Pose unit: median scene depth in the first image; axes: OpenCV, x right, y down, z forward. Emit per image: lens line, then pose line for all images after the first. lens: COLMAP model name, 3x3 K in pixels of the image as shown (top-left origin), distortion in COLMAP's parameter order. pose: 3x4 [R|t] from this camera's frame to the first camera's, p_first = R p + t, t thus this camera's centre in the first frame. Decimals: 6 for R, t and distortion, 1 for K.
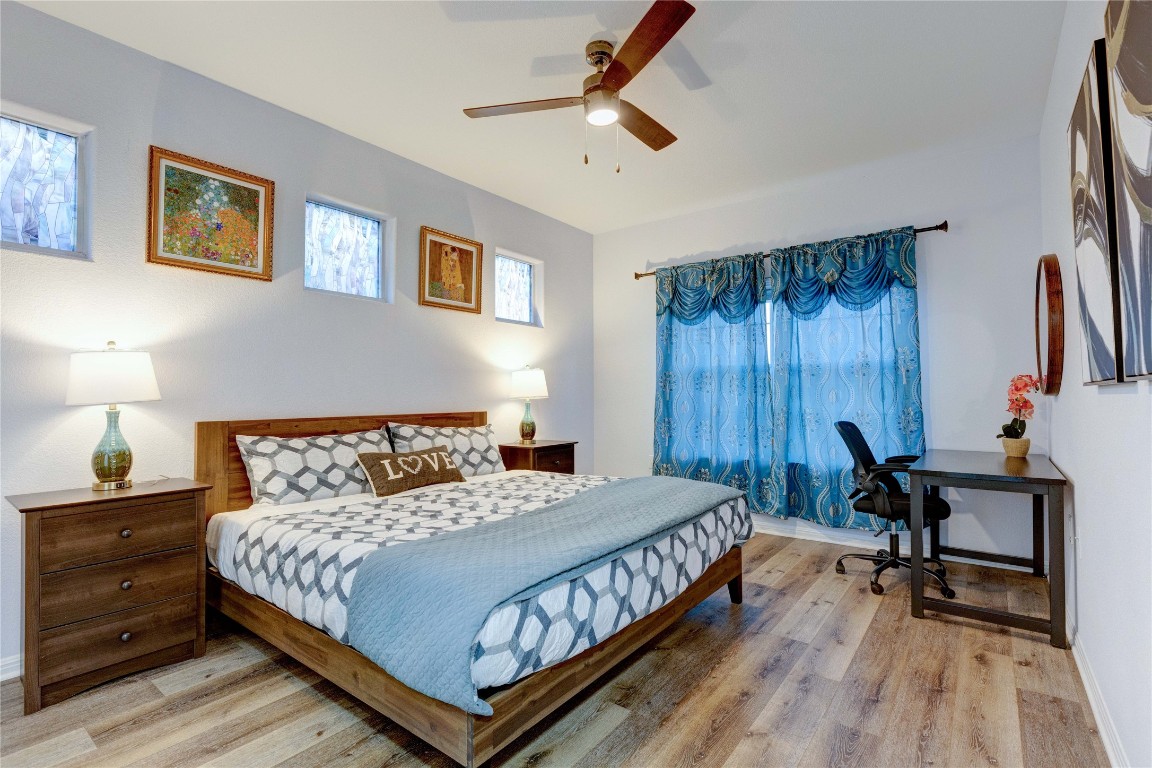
lens RADIAL K [[531.8, 0, 577.8], [0, 531.8, 381.7], [0, 0, 1]] dist [0.002430, 0.000095]
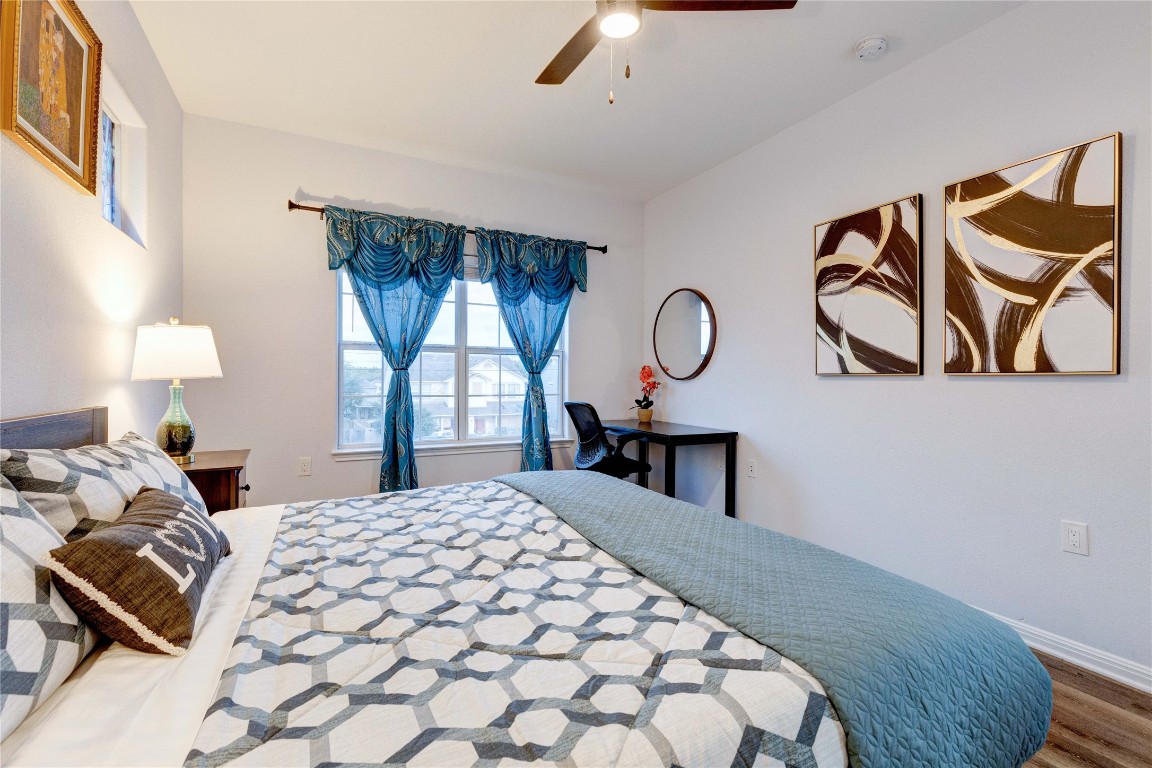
lens RADIAL K [[523.3, 0, 568.0], [0, 523.3, 374.7], [0, 0, 1]] dist [0.003566, -0.000749]
pose [[0.424936, 0.012533, 0.905136, -0.424924], [-0.031026, 0.999518, 0.000726, 0.014162], [-0.904691, -0.028391, 0.425121, 0.443036]]
